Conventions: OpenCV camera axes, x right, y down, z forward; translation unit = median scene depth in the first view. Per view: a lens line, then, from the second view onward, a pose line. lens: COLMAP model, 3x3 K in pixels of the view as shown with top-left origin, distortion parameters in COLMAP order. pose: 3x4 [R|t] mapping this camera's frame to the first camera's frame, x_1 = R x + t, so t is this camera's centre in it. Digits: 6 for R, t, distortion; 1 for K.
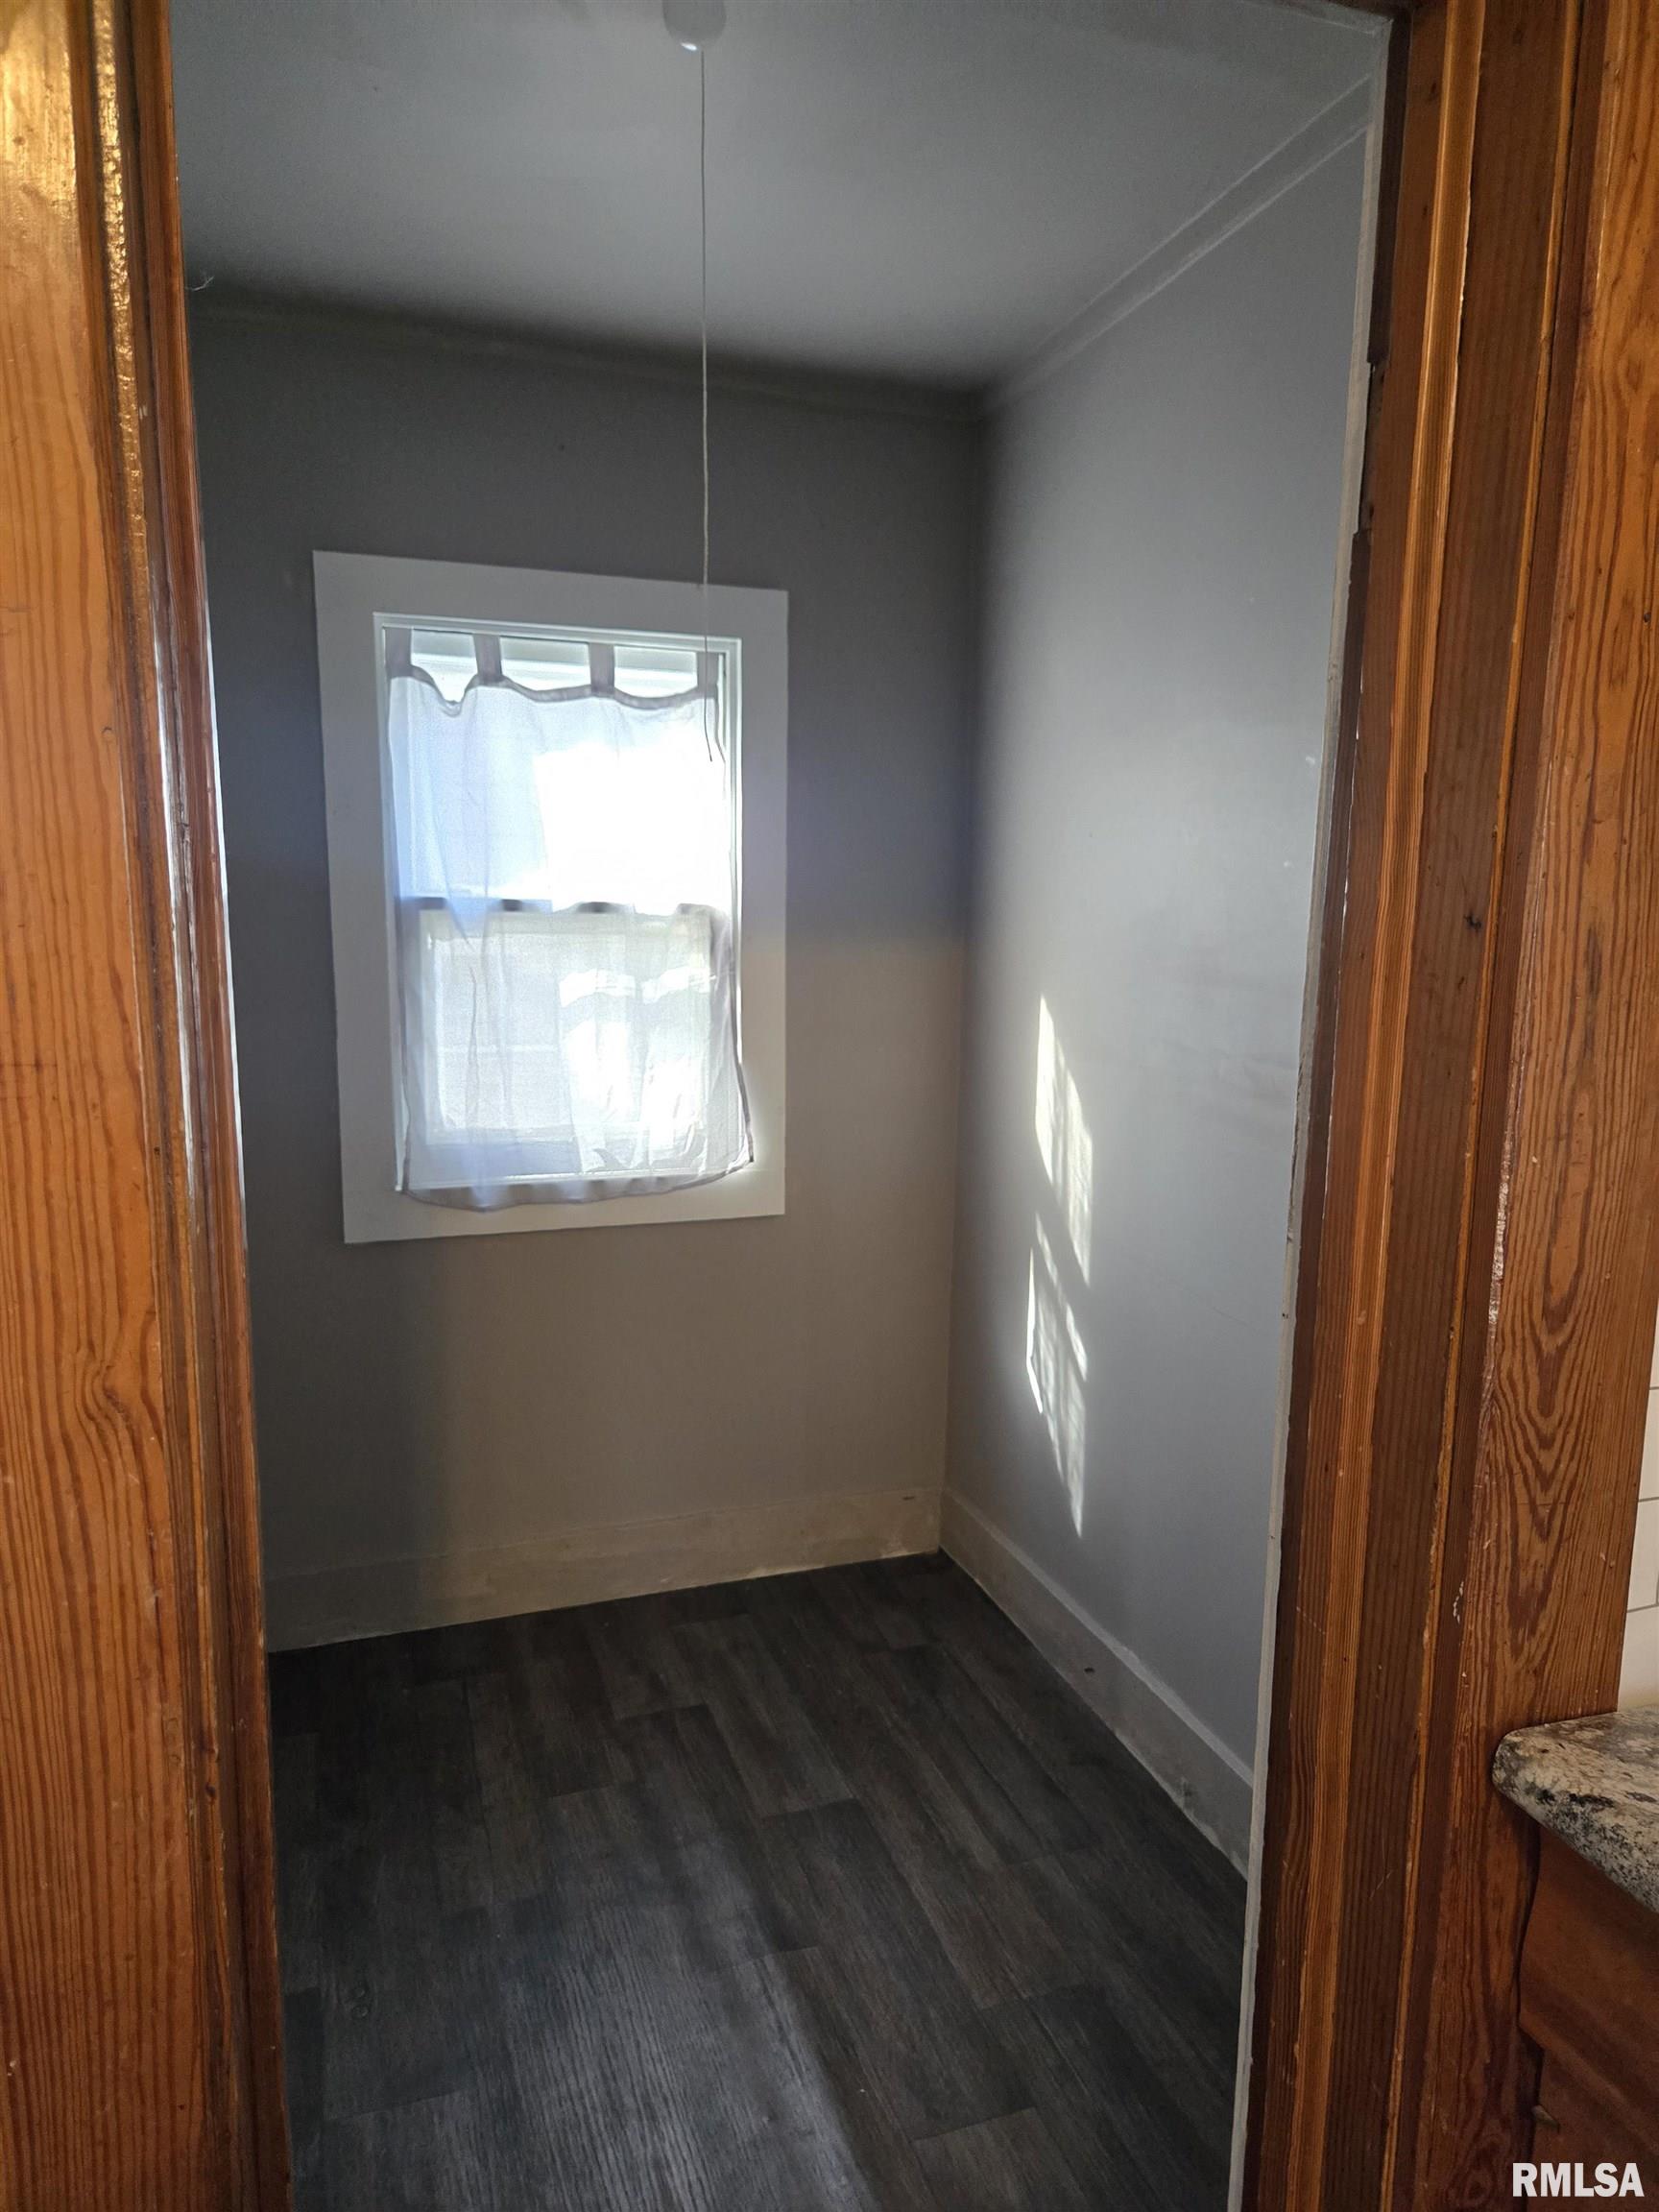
lens RADIAL K [[1465.6, 0, 835.8], [0, 1465.6, 1098.9], [0, 0, 1]] dist [0.008466, 0.000047]
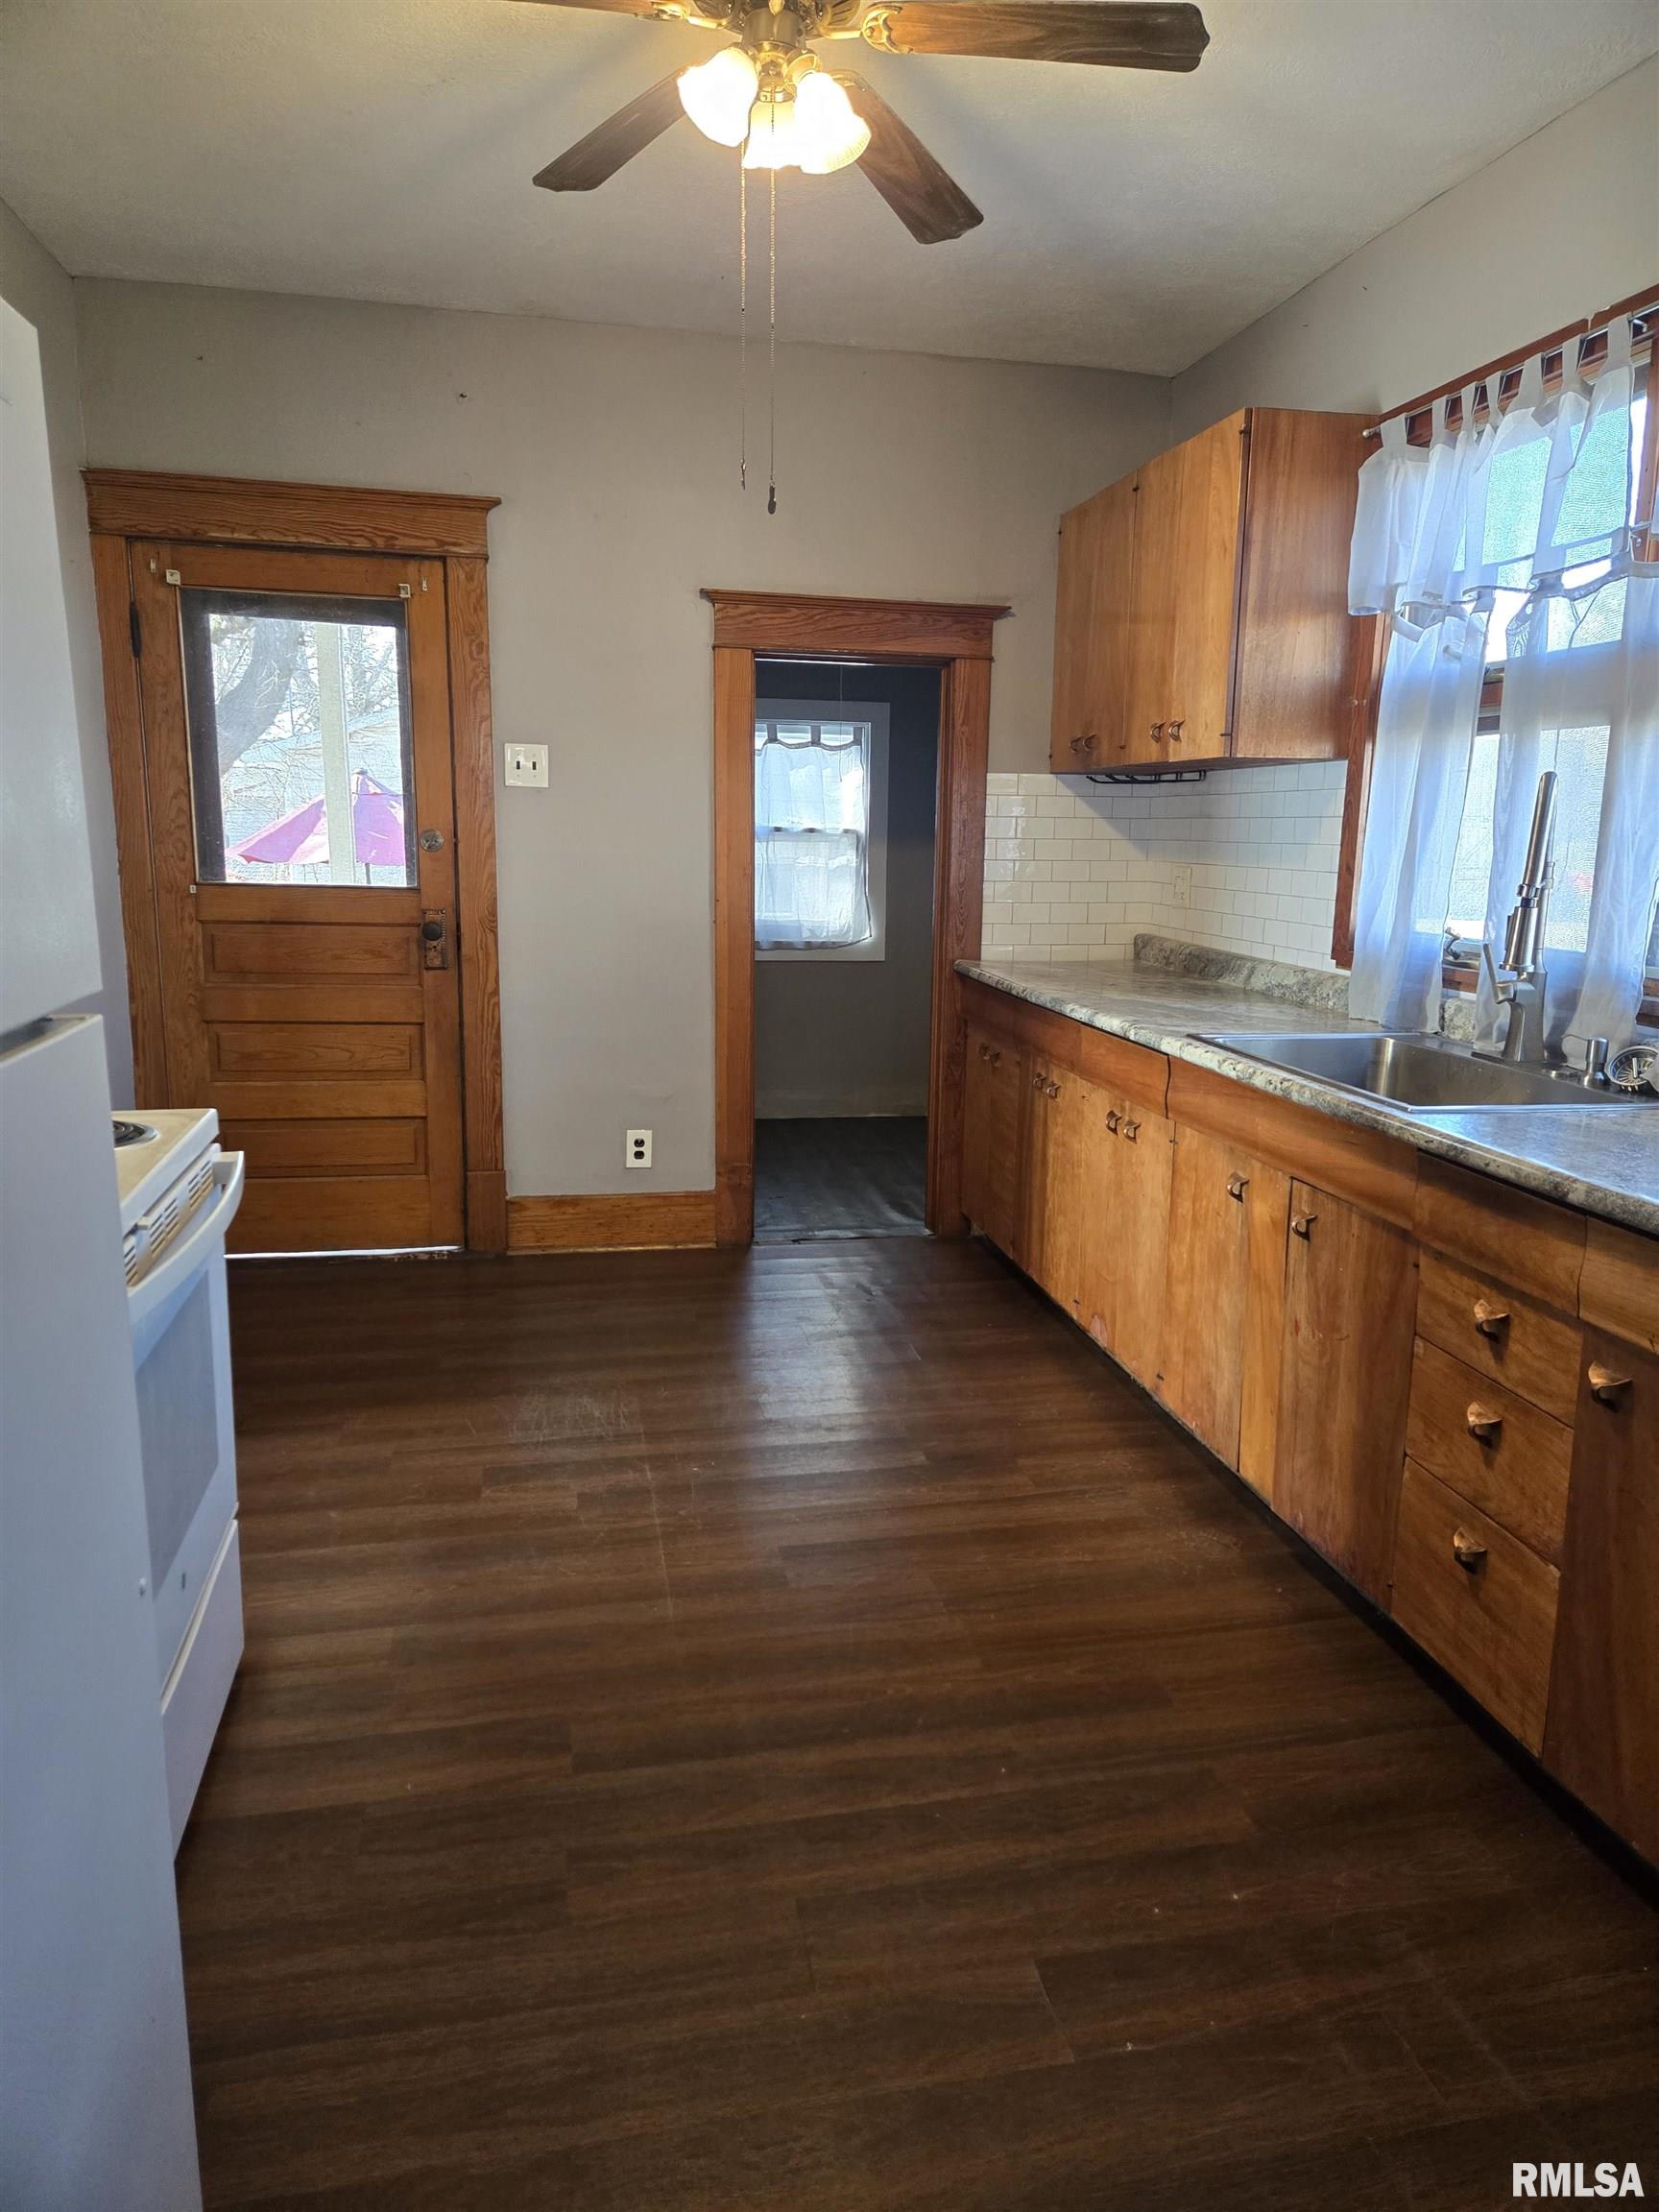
lens RADIAL K [[1465.6, 0, 831.4], [0, 1465.6, 1113.0], [0, 0, 1]] dist [0.008466, 0.000047]
pose [[0.988226, 0.033316, -0.149327, 0.264090], [-0.027886, 0.998877, 0.038312, 0.257318], [0.150436, -0.033697, 0.988045, -1.502144]]
